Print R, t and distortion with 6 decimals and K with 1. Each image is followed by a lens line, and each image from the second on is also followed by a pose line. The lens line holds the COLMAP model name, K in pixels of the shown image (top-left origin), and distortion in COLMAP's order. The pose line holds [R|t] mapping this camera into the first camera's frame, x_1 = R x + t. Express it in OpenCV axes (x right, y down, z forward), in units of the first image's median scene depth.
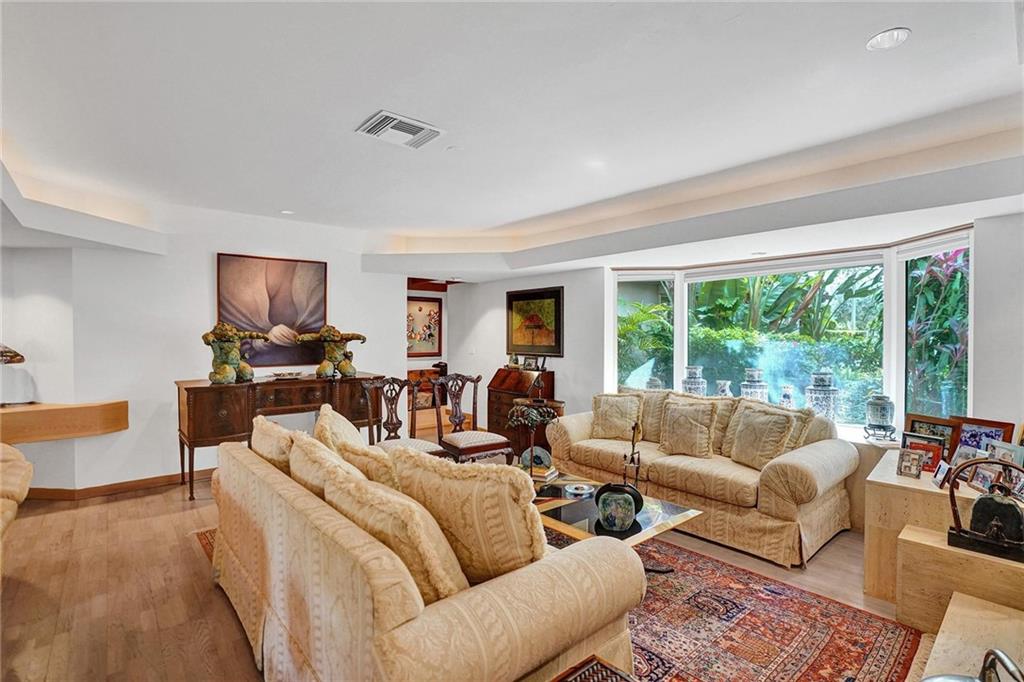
lens RADIAL K [[486.8, 0, 512.0], [0, 486.8, 341.0], [0, 0, 1]] dist [-0.063628, 0.026774]
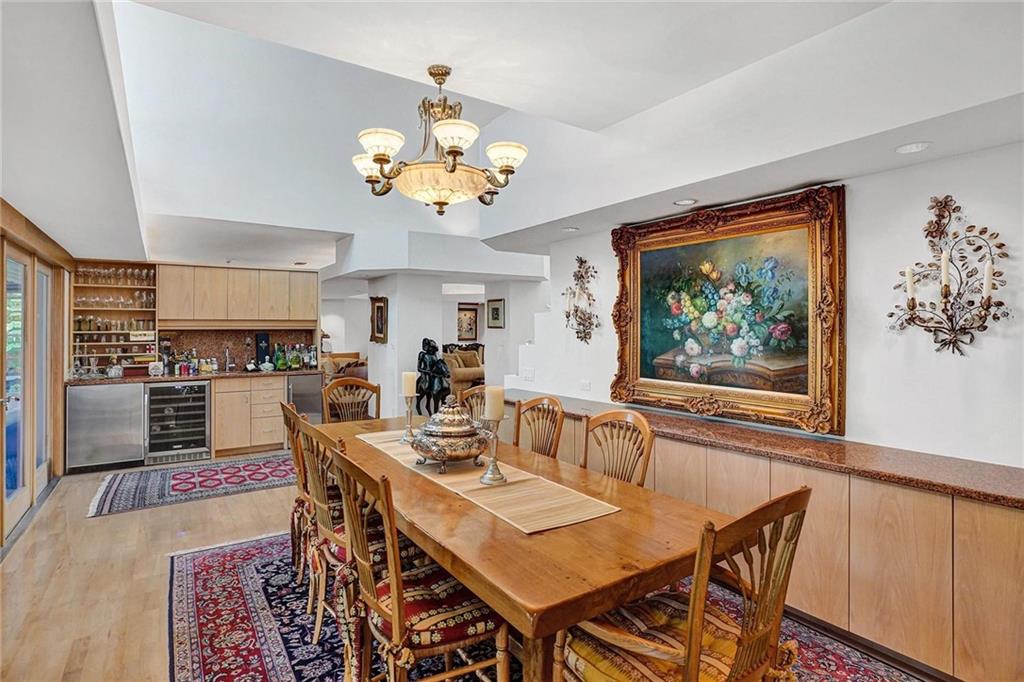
lens RADIAL K [[523.6, 0, 512.0], [0, 523.6, 341.0], [0, 0, 1]] dist [-0.002453, -0.000390]
pose [[0.993211, 0.000674, -0.116321, 0.413155], [0.000463, 0.999952, 0.009750, 0.027417], [0.116323, -0.009738, 0.993164, -1.801190]]
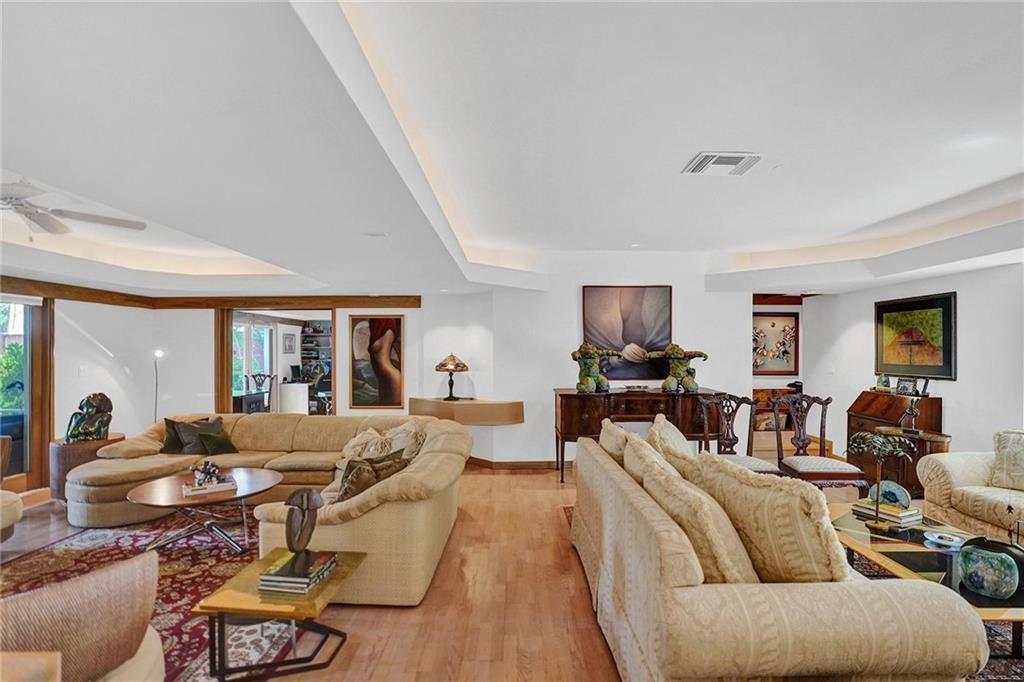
lens RADIAL K [[478.9, 0, 513.3], [0, 478.9, 355.7], [0, 0, 1]] dist [-0.000014, 0.000210]
pose [[0.757769, 0.002699, -0.652517, 0.070943], [-0.004695, 0.999988, -0.001316, -0.003308], [0.652506, 0.004061, 0.757773, -0.071258]]
